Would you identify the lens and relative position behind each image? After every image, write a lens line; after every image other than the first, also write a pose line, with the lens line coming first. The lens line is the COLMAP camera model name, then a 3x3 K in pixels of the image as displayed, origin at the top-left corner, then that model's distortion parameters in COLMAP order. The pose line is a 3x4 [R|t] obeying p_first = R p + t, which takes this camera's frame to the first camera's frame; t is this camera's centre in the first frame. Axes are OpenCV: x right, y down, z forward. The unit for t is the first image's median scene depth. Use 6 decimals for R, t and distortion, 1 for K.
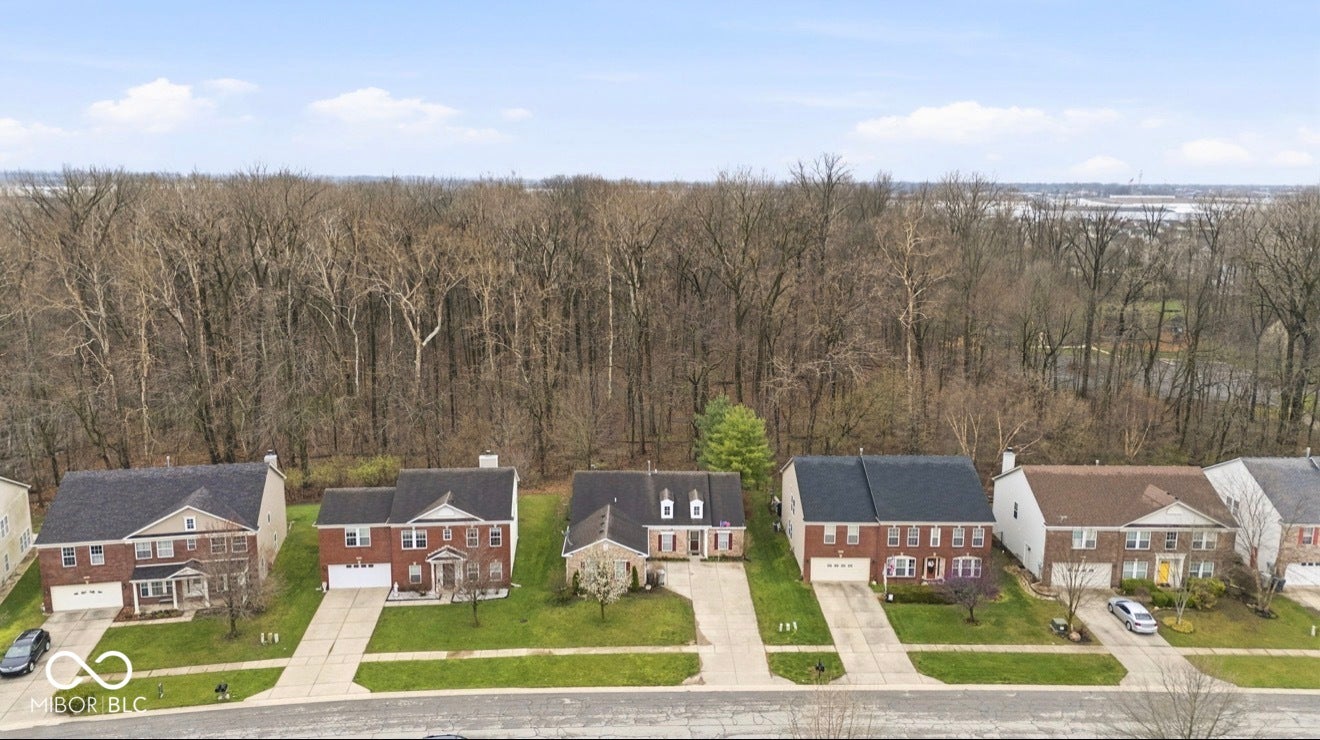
lens RADIAL K [[948.2, 0, 660.0], [0, 948.2, 370.0], [0, 0, 1]] dist [0.057347, -0.000066]
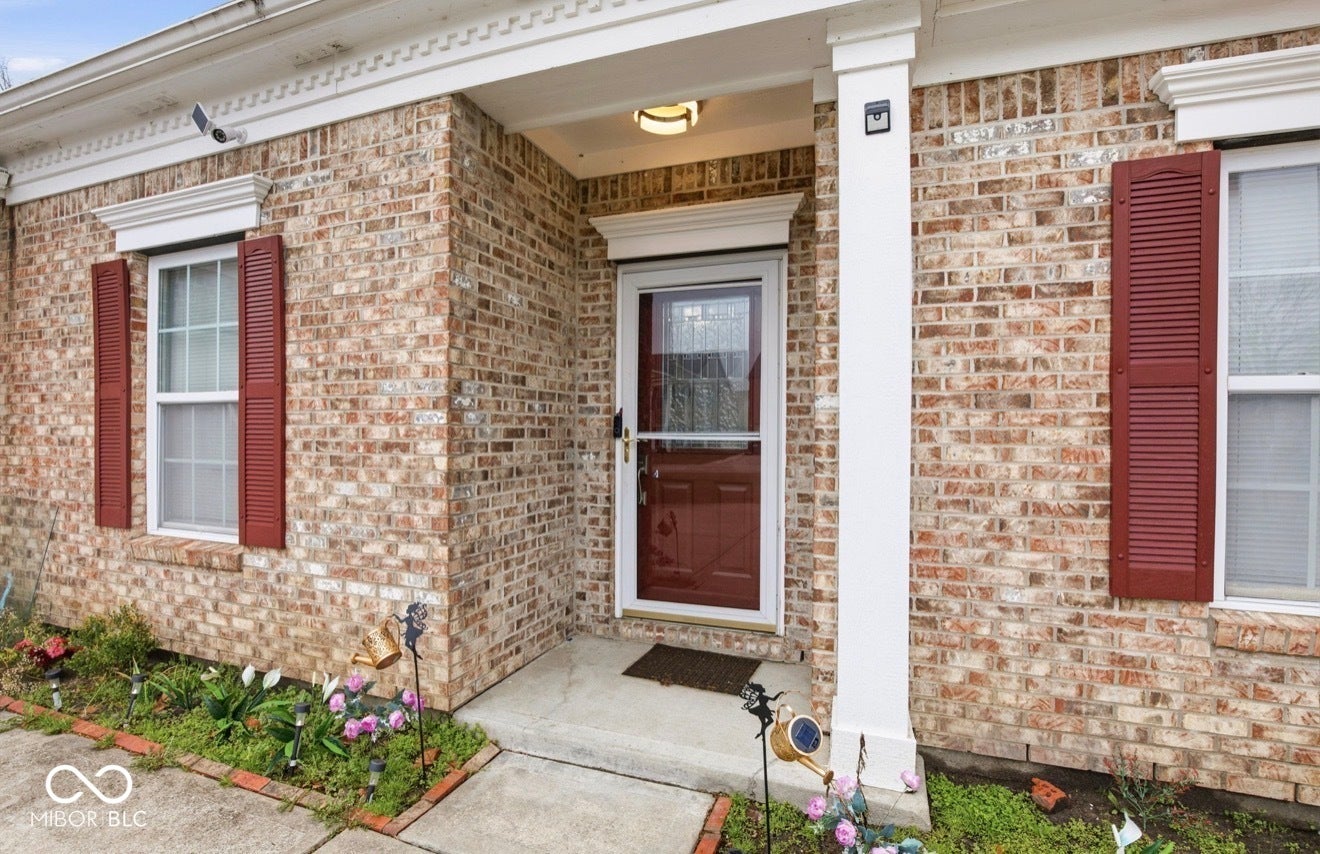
lens RADIAL K [[608.3, 0, 665.6], [0, 608.3, 440.9], [0, 0, 1]] dist [-0.031859, 0.000283]
pose [[0.932900, -0.000774, -0.360134, 0.049620], [-0.068842, 0.981174, -0.180439, 0.189985], [0.353493, 0.193124, 0.915284, 0.978951]]
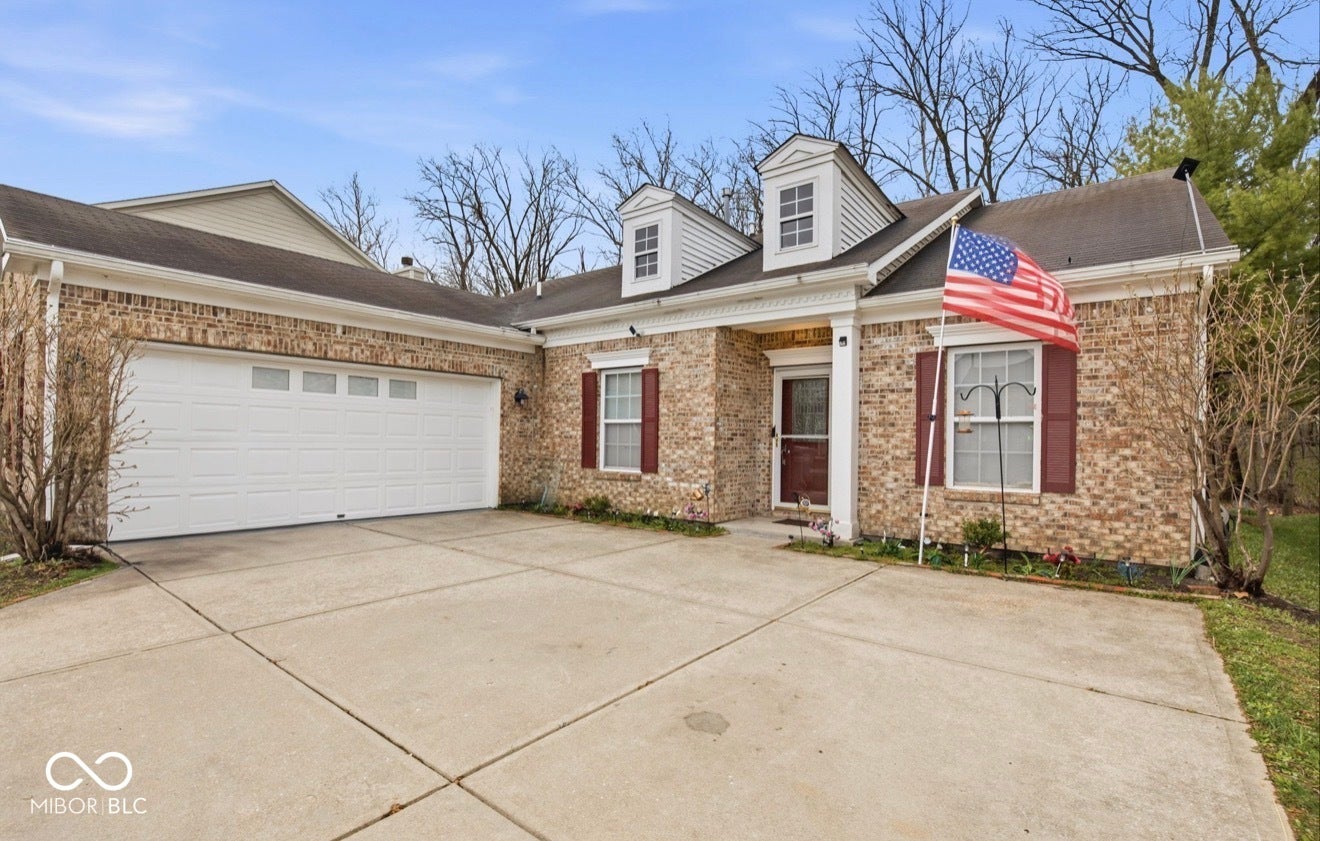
lens RADIAL K [[603.7, 0, 666.2], [0, 603.7, 438.7], [0, 0, 1]] dist [-0.035399, 0.000253]
pose [[0.776814, -0.000535, -0.629730, 0.083156], [-0.133833, 0.977015, -0.165922, 0.202669], [0.615345, 0.213169, 0.758887, 0.924974]]
